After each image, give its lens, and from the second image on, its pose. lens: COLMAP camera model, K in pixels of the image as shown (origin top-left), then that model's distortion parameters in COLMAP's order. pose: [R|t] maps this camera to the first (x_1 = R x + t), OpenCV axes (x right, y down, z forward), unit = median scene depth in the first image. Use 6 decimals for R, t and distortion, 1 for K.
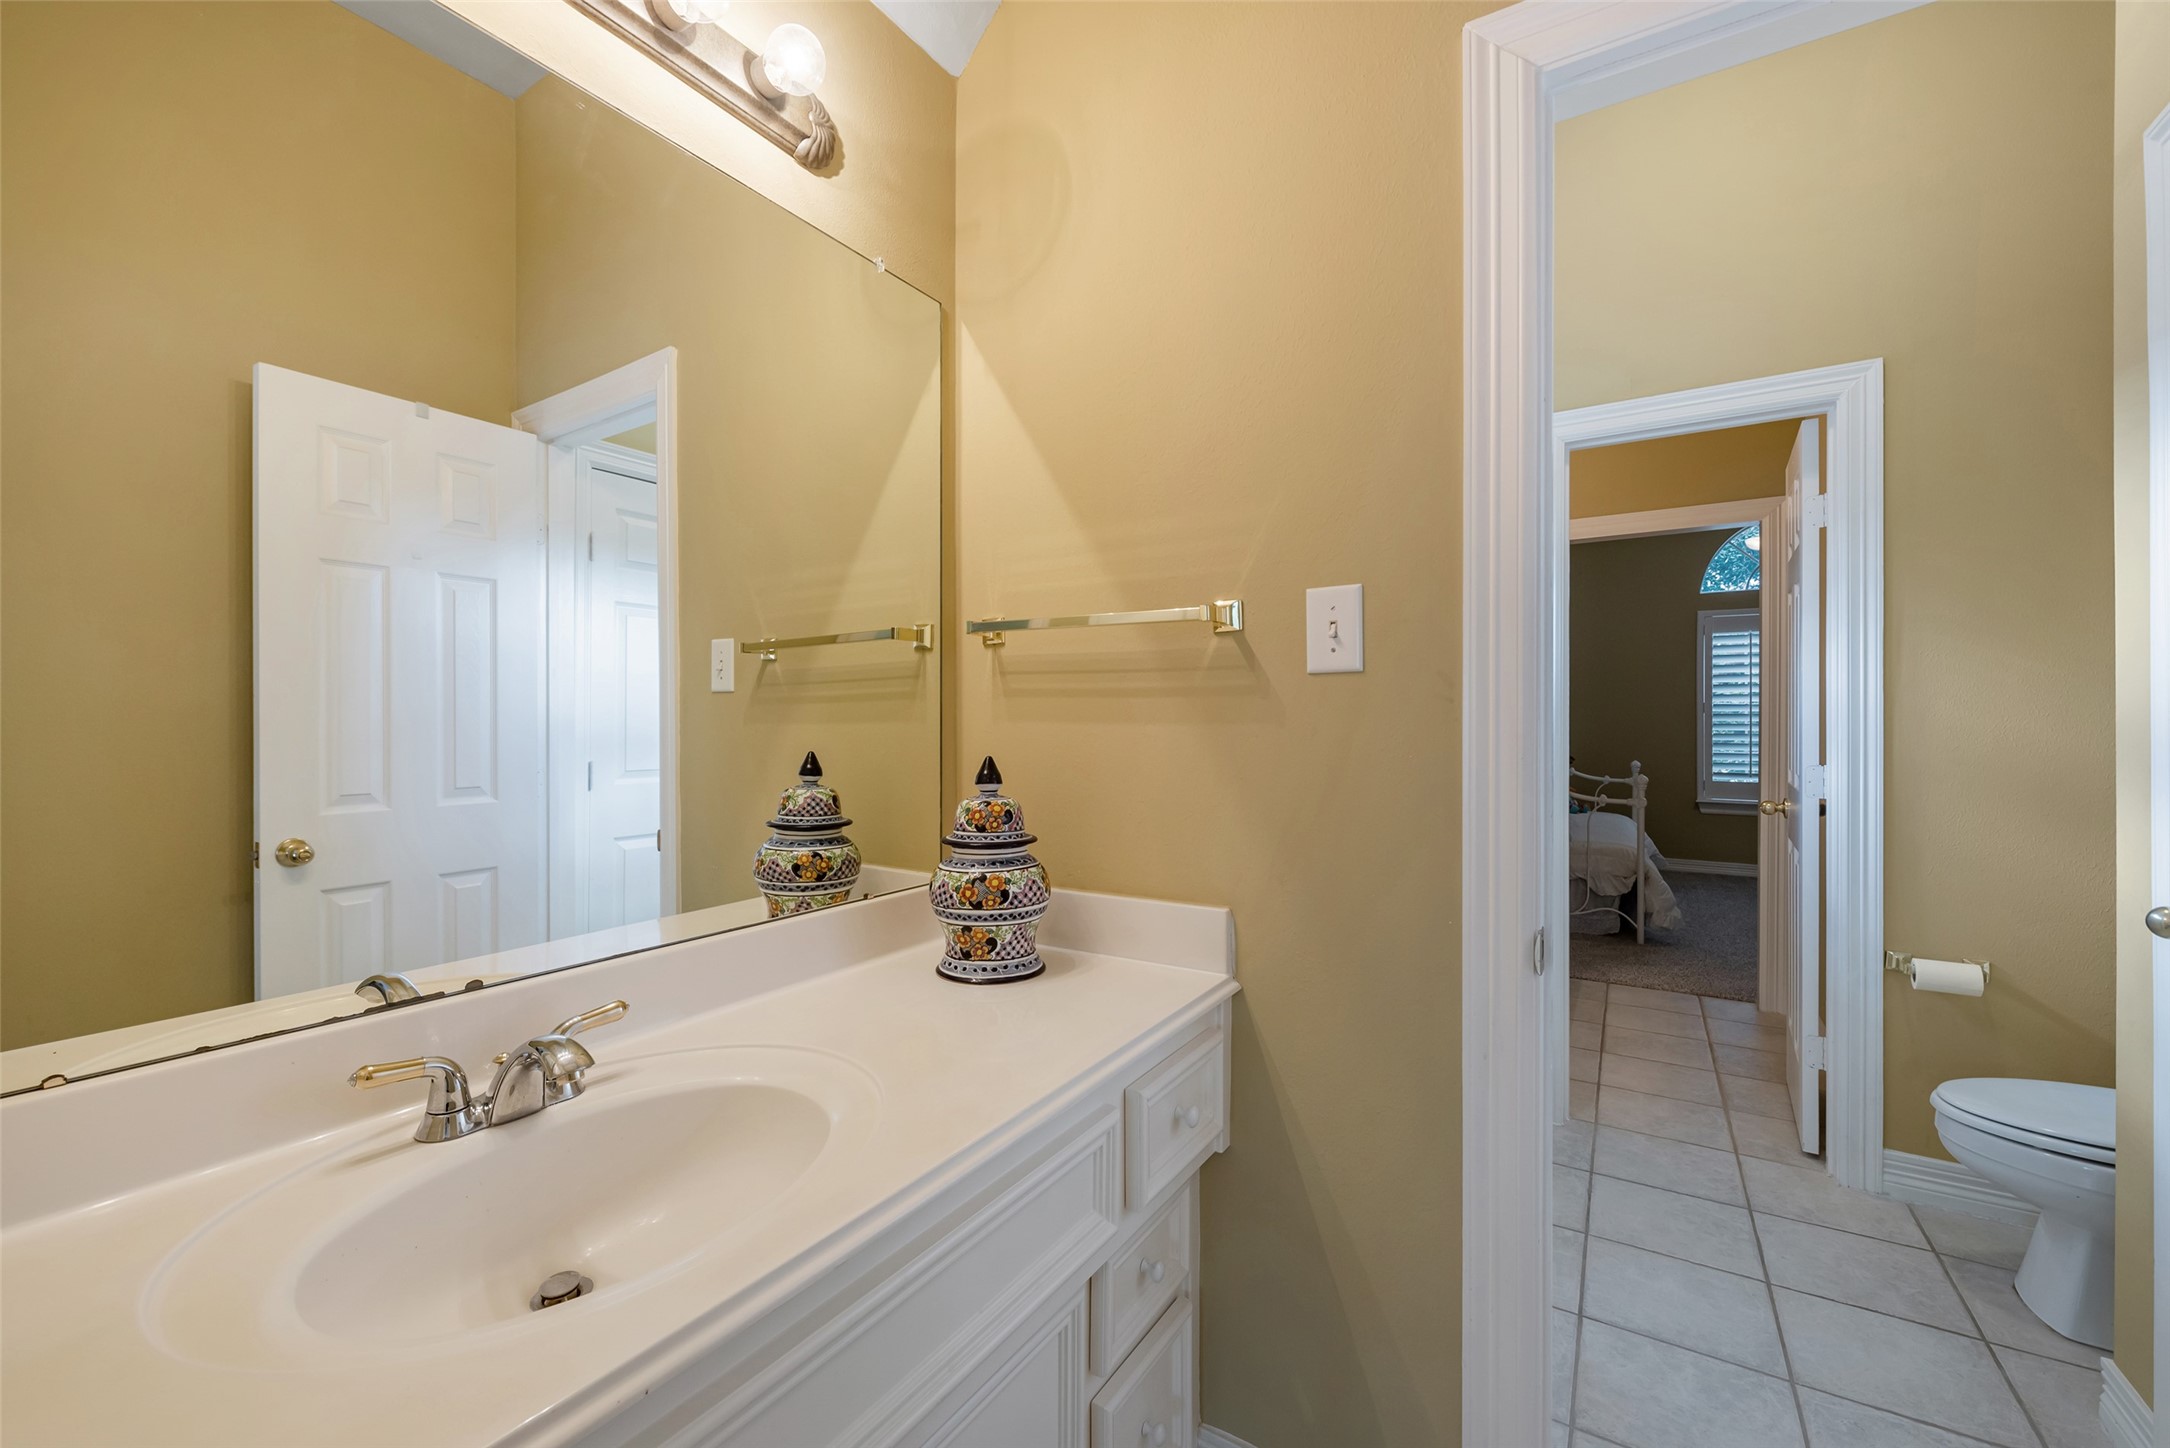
lens RADIAL K [[878.3, 0, 1083.0], [0, 878.3, 731.1], [0, 0, 1]] dist [0.000303, 0.000021]
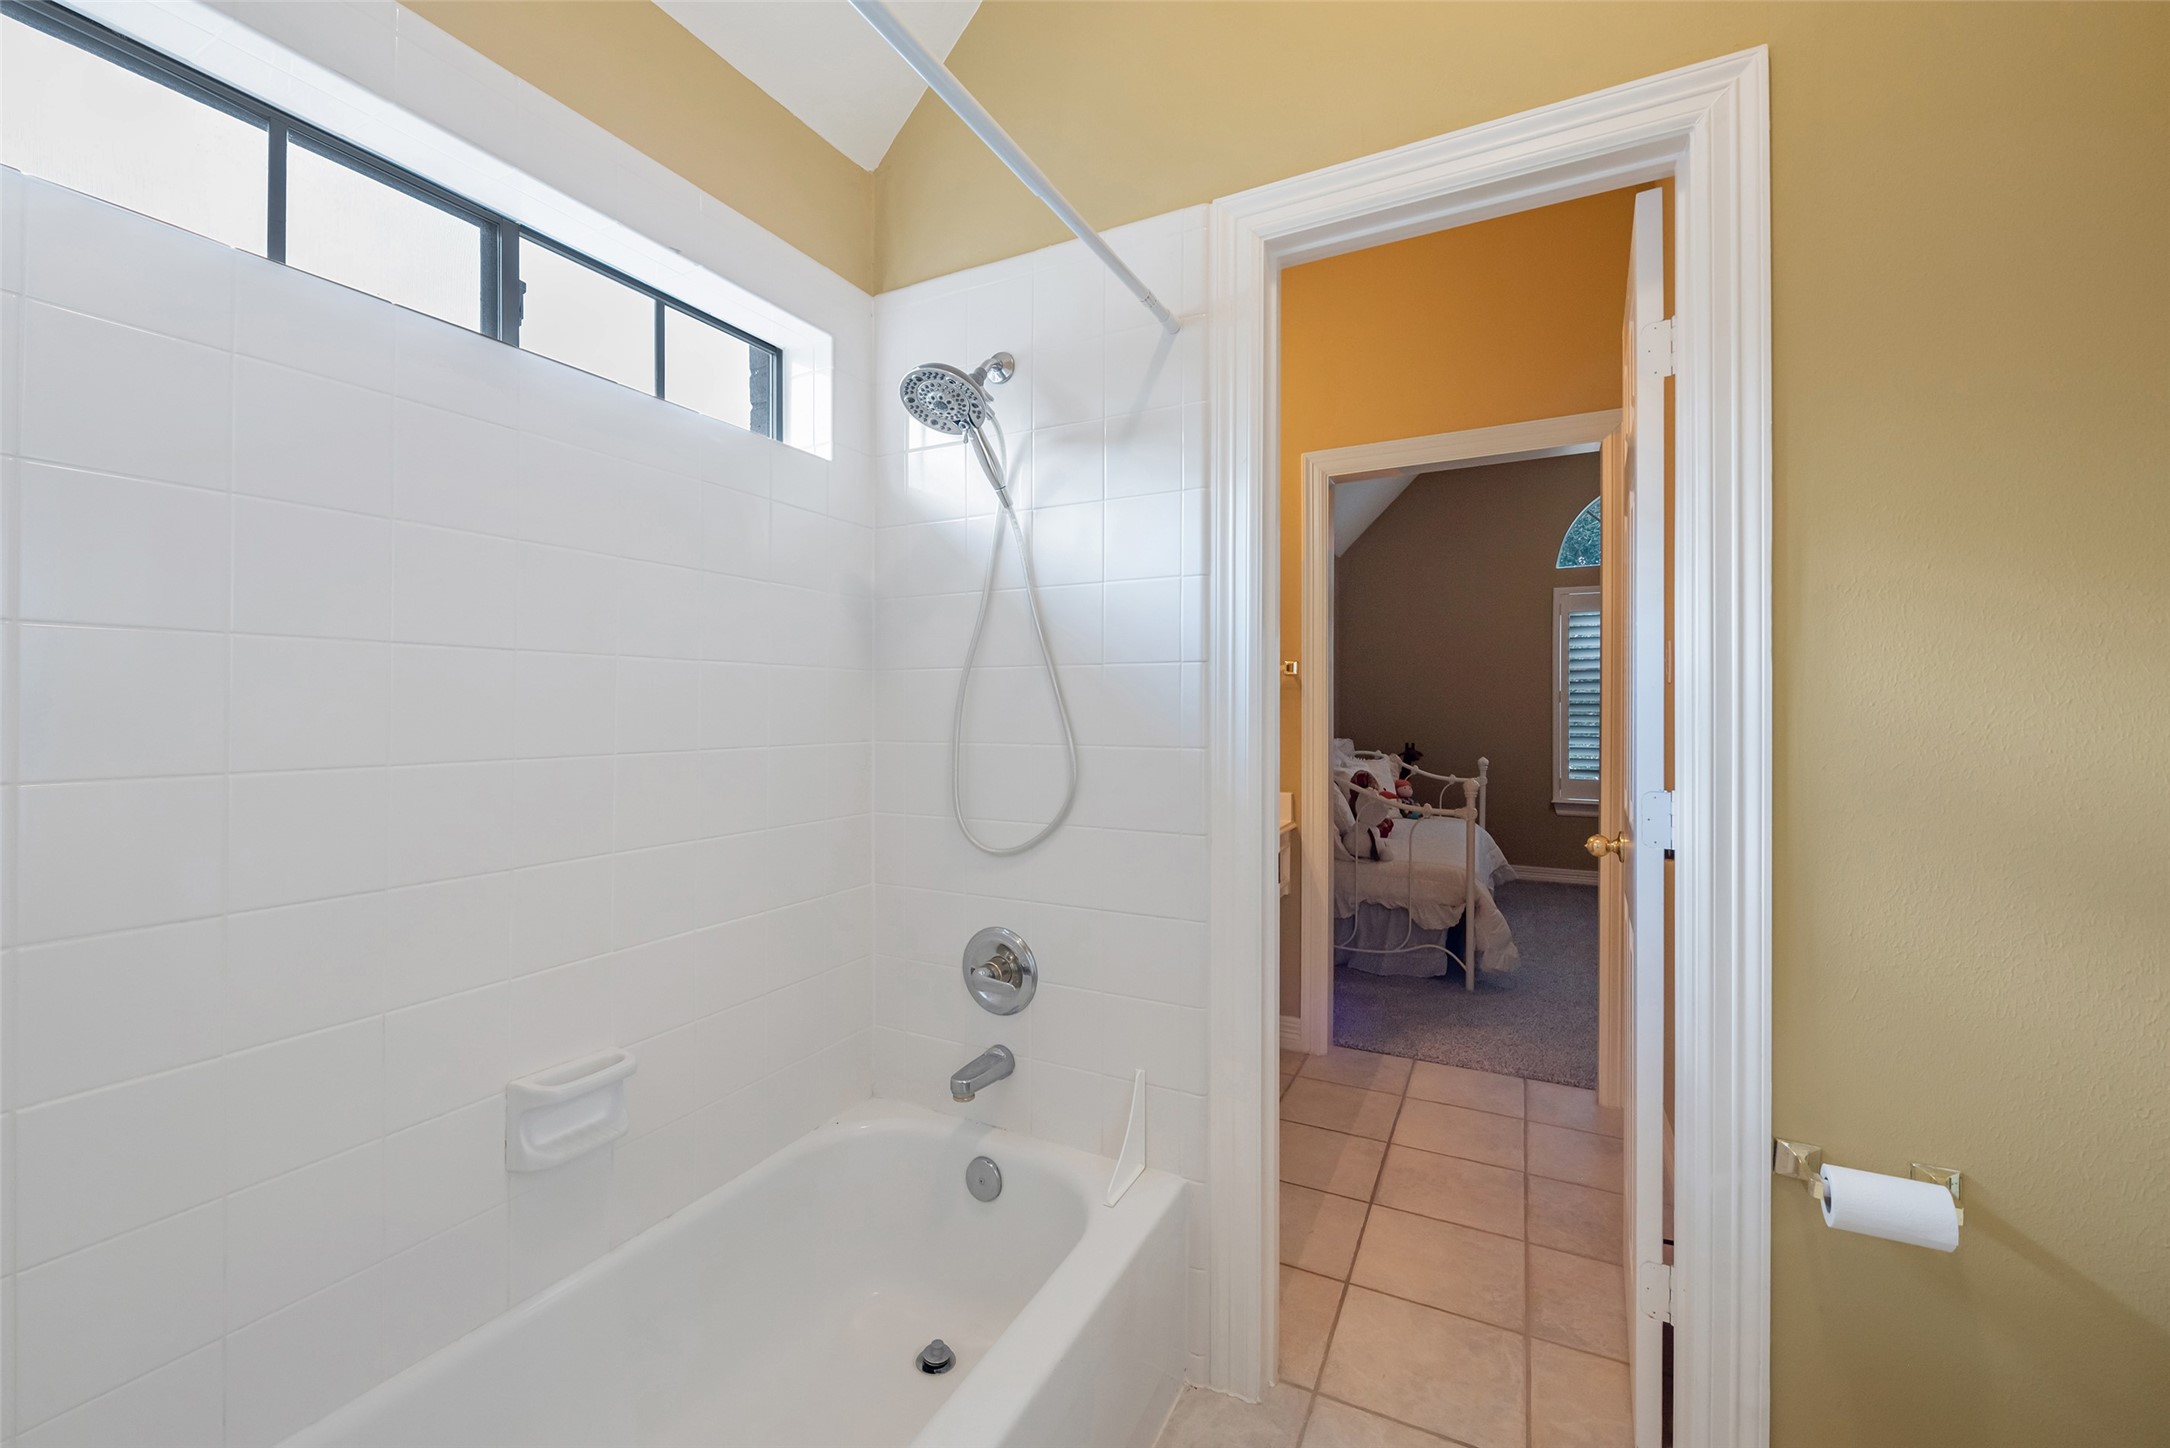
lens RADIAL K [[865.4, 0, 1085.0], [0, 865.4, 724.0], [0, 0, 1]] dist [-0.003870, -0.000251]
pose [[0.995857, -0.002171, 0.090902, 0.394426], [0.001986, 0.999996, 0.002127, -0.005638], [-0.090907, -0.001938, 0.995858, 0.454580]]
